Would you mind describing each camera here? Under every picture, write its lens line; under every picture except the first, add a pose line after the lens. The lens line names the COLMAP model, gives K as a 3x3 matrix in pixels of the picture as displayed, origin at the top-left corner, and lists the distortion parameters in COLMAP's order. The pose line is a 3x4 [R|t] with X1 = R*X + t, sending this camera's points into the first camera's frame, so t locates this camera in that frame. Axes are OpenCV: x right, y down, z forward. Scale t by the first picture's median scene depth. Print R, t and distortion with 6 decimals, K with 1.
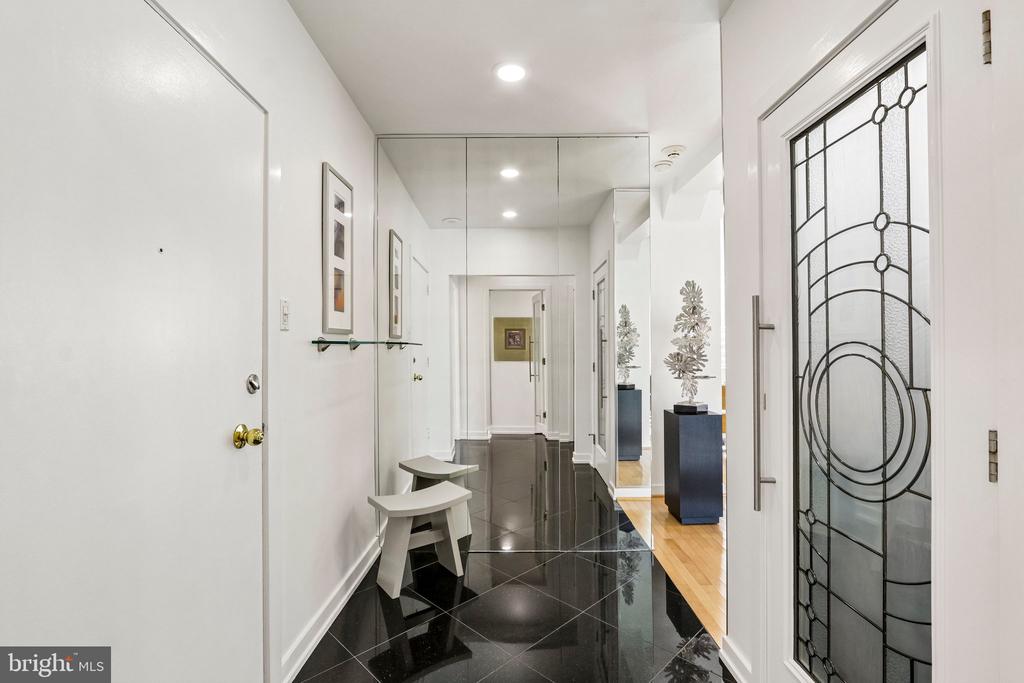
lens RADIAL K [[471.1, 0, 510.1], [0, 471.1, 345.4], [0, 0, 1]] dist [-0.020375, 0.003900]
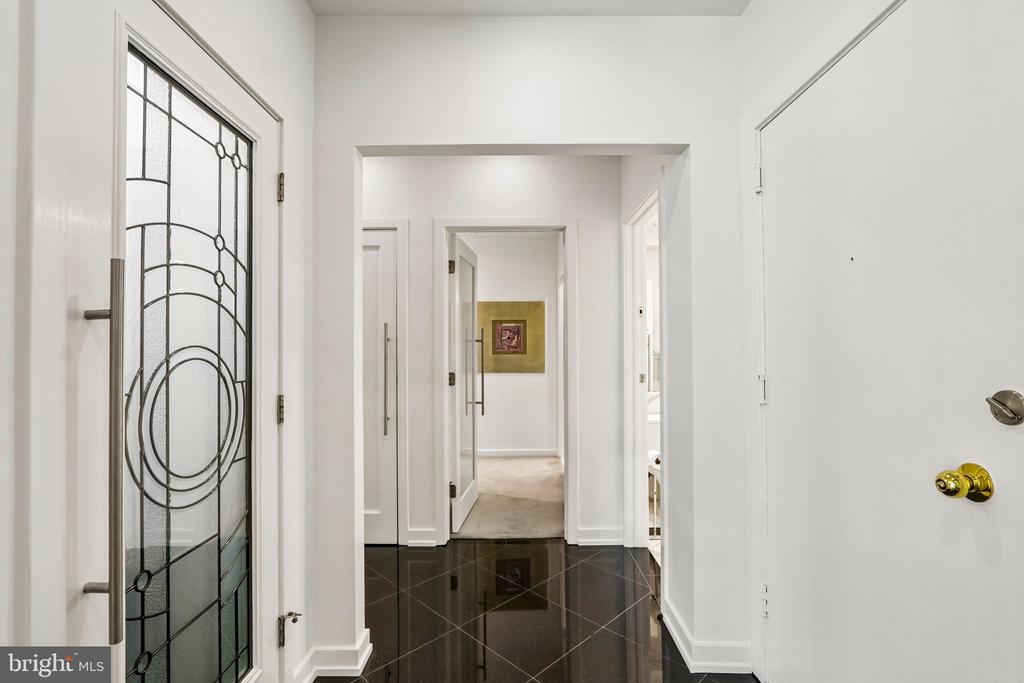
lens RADIAL K [[471.1, 0, 510.1], [0, 471.1, 345.4], [0, 0, 1]] dist [-0.020375, 0.003900]
pose [[-0.999878, 0.009263, 0.012584, 0.055147], [0.009076, 0.999849, -0.014840, 0.011744], [-0.012719, -0.014724, -0.999811, 1.894049]]
